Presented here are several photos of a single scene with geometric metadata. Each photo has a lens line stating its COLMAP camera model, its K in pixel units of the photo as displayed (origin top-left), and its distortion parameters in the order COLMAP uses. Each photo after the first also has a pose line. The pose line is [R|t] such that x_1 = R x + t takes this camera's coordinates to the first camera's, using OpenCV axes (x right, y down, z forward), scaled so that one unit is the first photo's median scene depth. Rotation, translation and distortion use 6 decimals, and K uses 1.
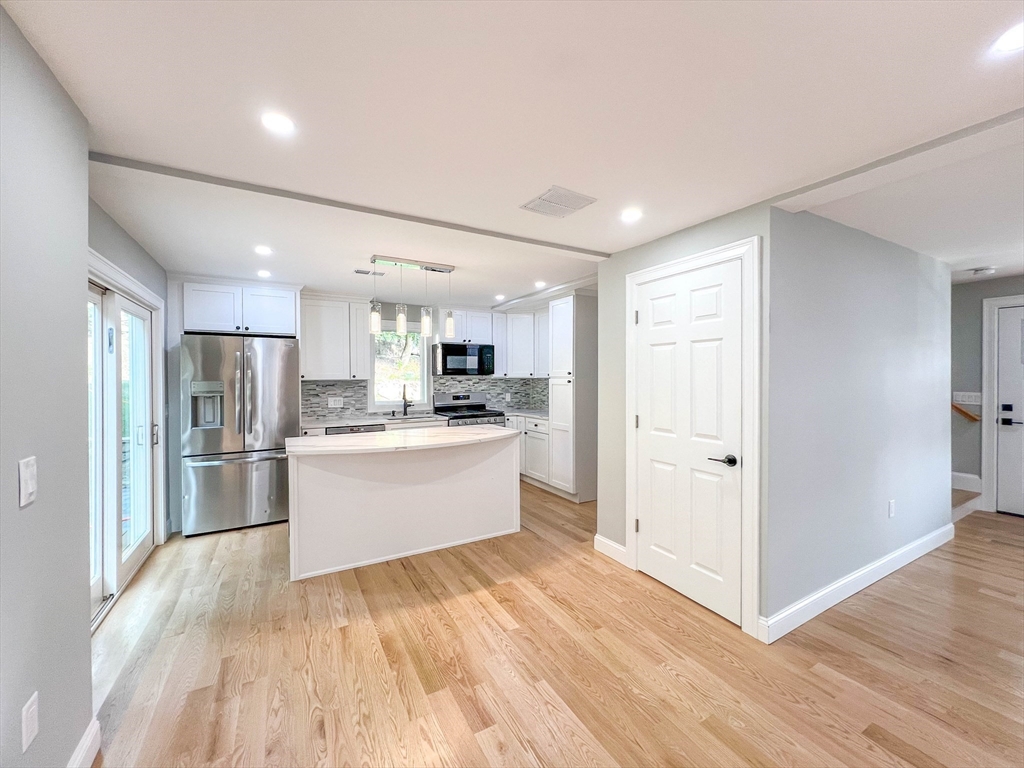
lens RADIAL K [[413.4, 0, 511.5], [0, 413.4, 378.8], [0, 0, 1]] dist [-0.001581, -0.000136]
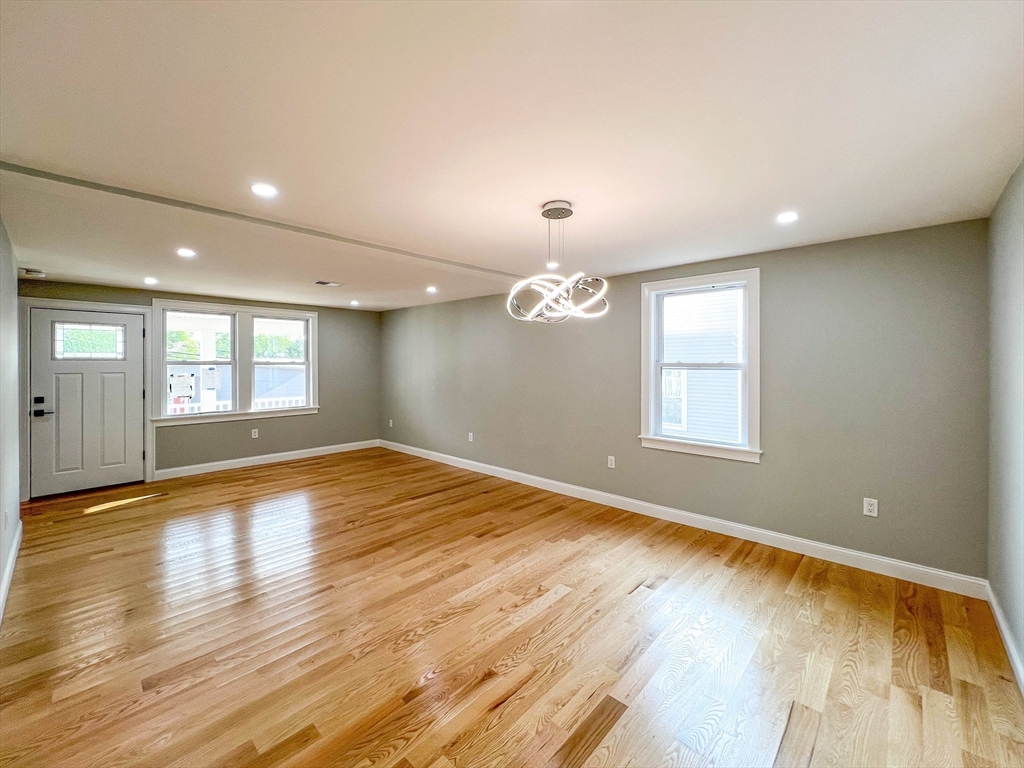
lens RADIAL K [[420.1, 0, 512.6], [0, 420.1, 359.6], [0, 0, 1]] dist [-0.000925, -0.000127]
pose [[-0.304233, 0.007280, 0.952570, -0.229483], [0.010116, 0.999939, -0.004411, -0.019525], [-0.952544, 0.008294, -0.304288, 0.145691]]
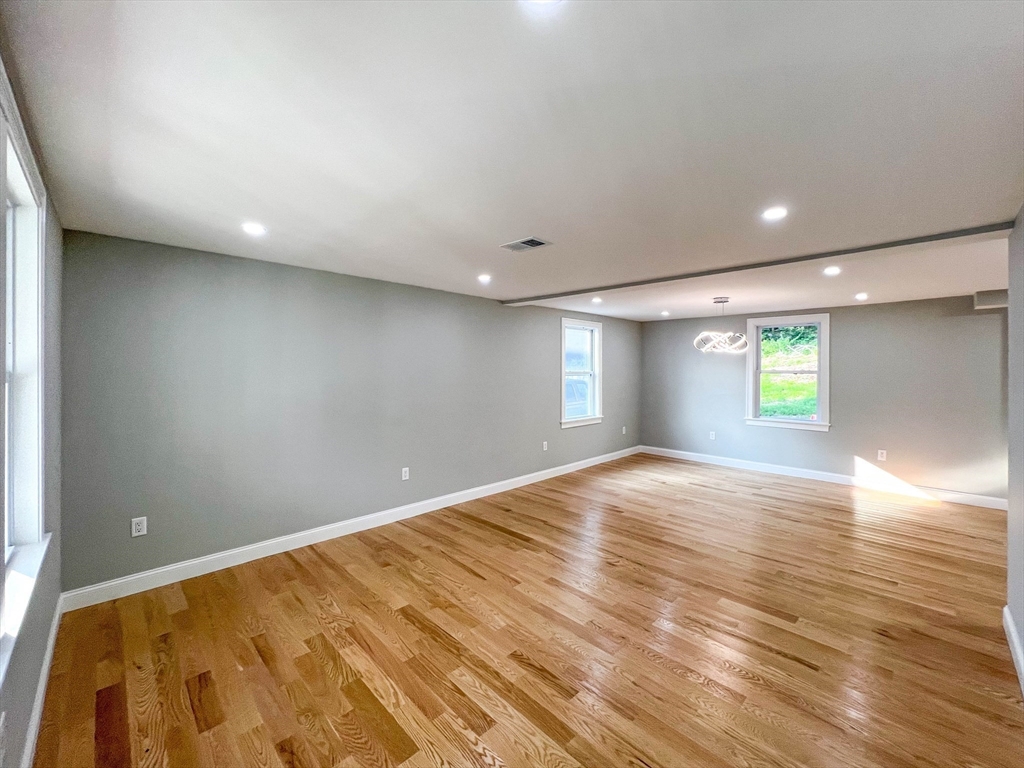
lens RADIAL K [[423.7, 0, 510.4], [0, 423.7, 372.8], [0, 0, 1]] dist [-0.001414, -0.000068]
pose [[-0.966768, 0.000808, -0.255652, 1.194588], [-0.004660, 0.999773, 0.020785, -0.040218], [0.255611, 0.021286, -0.966545, 0.938935]]
